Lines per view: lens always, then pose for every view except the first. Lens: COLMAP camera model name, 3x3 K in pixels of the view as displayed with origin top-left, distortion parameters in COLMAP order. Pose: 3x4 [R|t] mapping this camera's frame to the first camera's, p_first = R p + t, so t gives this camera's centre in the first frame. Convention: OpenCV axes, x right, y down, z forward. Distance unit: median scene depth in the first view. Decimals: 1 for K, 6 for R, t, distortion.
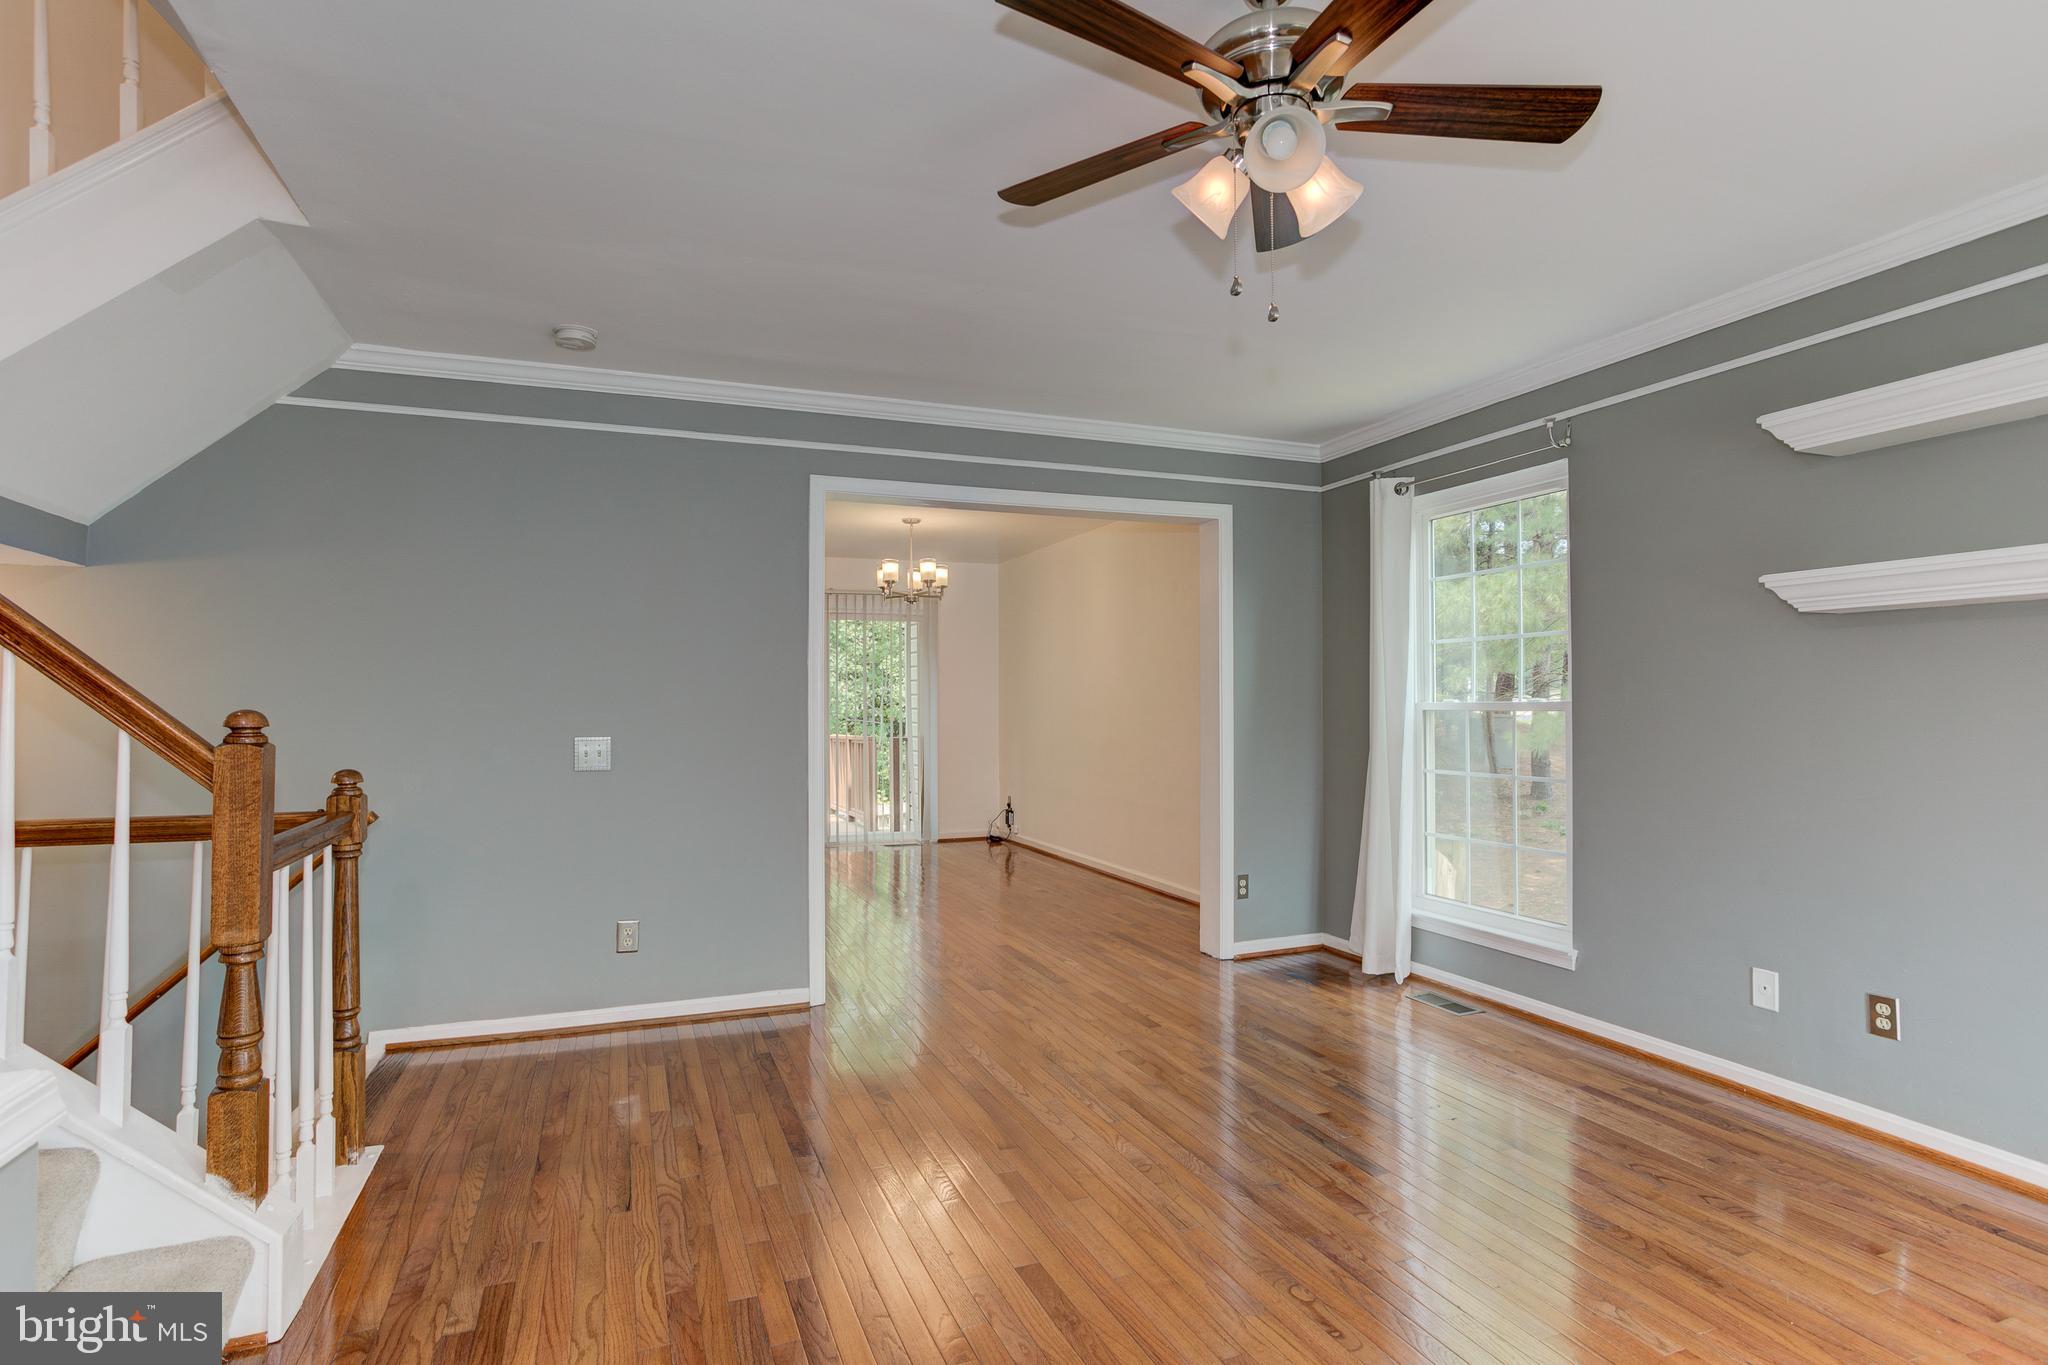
lens RADIAL K [[1051.4, 0, 1044.0], [0, 1051.4, 680.4], [0, 0, 1]] dist [-0.054023, 0.046346]
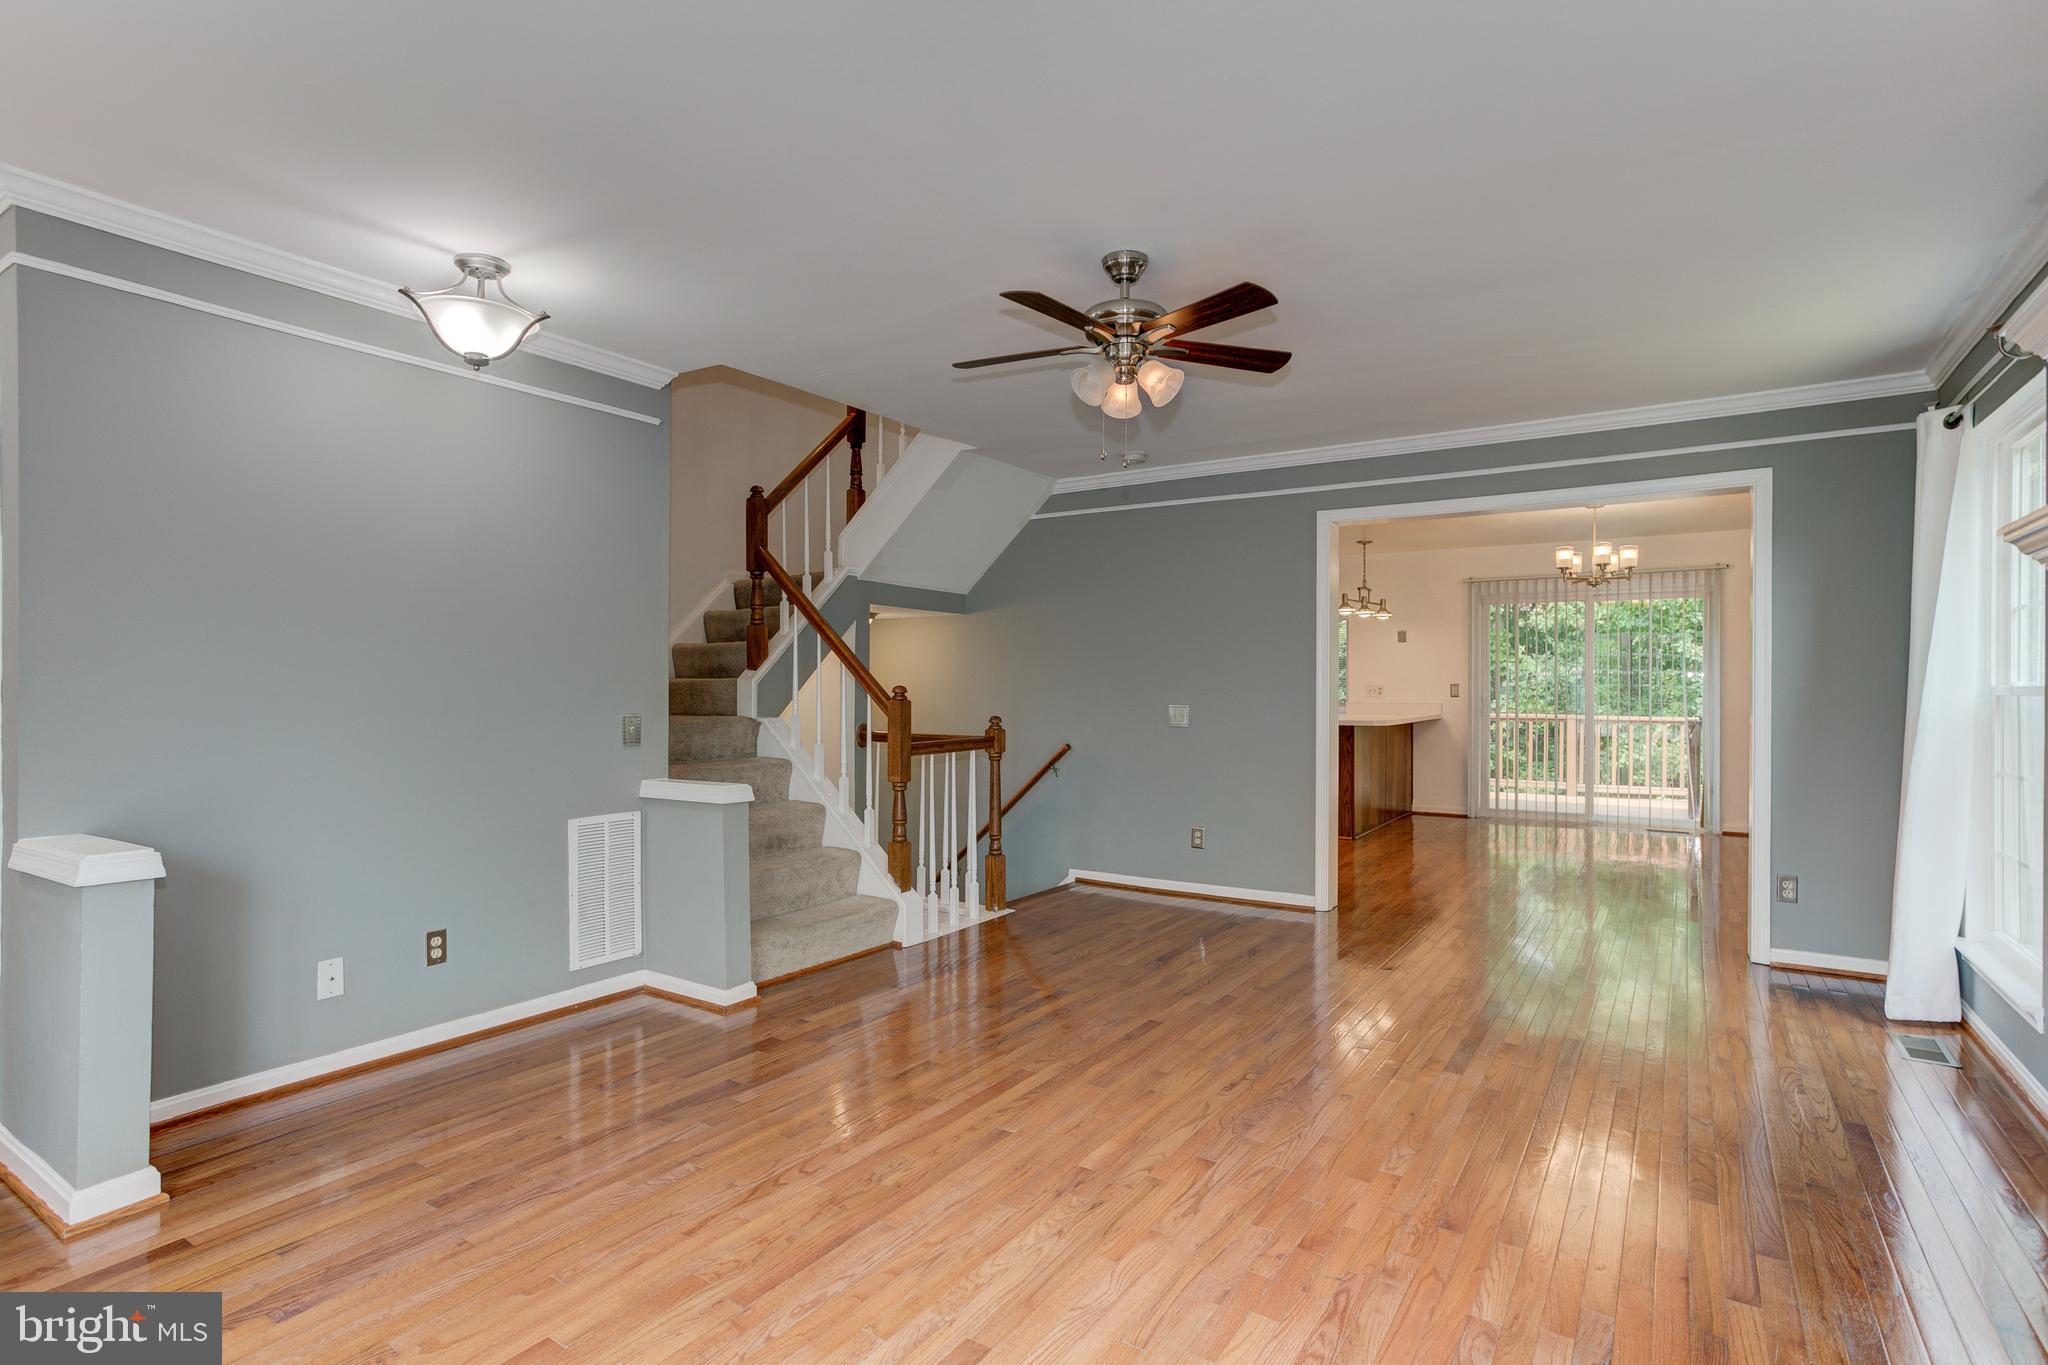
lens RADIAL K [[1024.0, 0, 984.9], [0, 1024.0, 681.3], [0, 0, 1]] dist [-0.051645, 0.040774]
pose [[0.547875, 0.003272, -0.836554, 0.609783], [0.013610, 0.999825, 0.012824, -0.003315], [0.836450, -0.018412, 0.547735, -0.059439]]
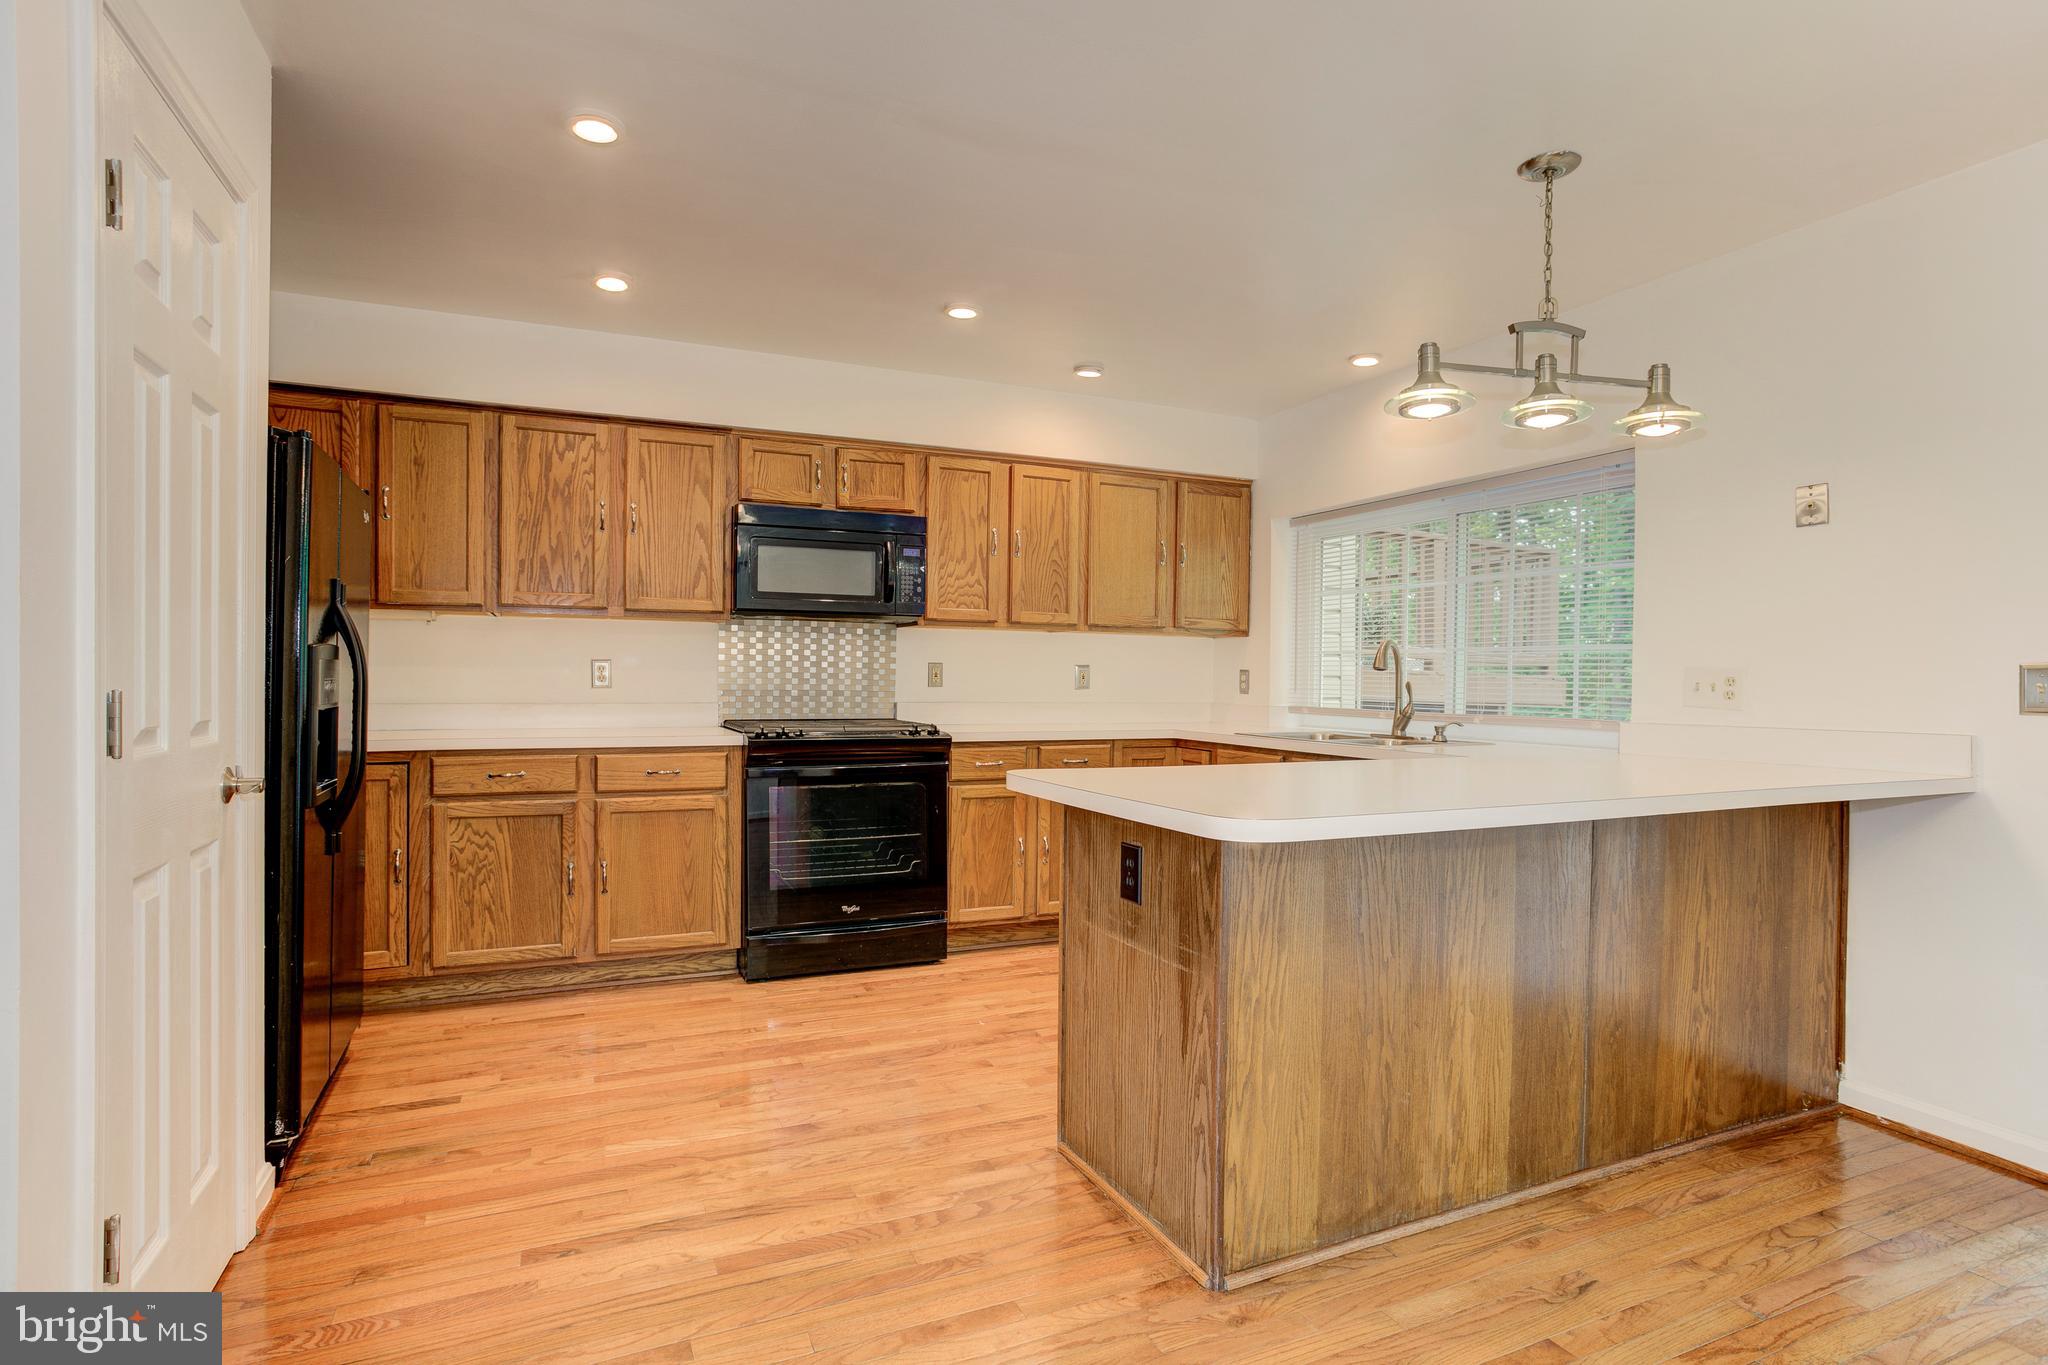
lens RADIAL K [[969.5, 0, 1001.4], [0, 969.5, 684.1], [0, 0, 1]] dist [-0.050215, 0.032955]
pose [[0.008187, 0.014761, -0.999858, -0.130839], [0.008385, 0.999855, 0.014829, 0.043370], [0.999931, -0.008505, 0.008062, 1.379953]]
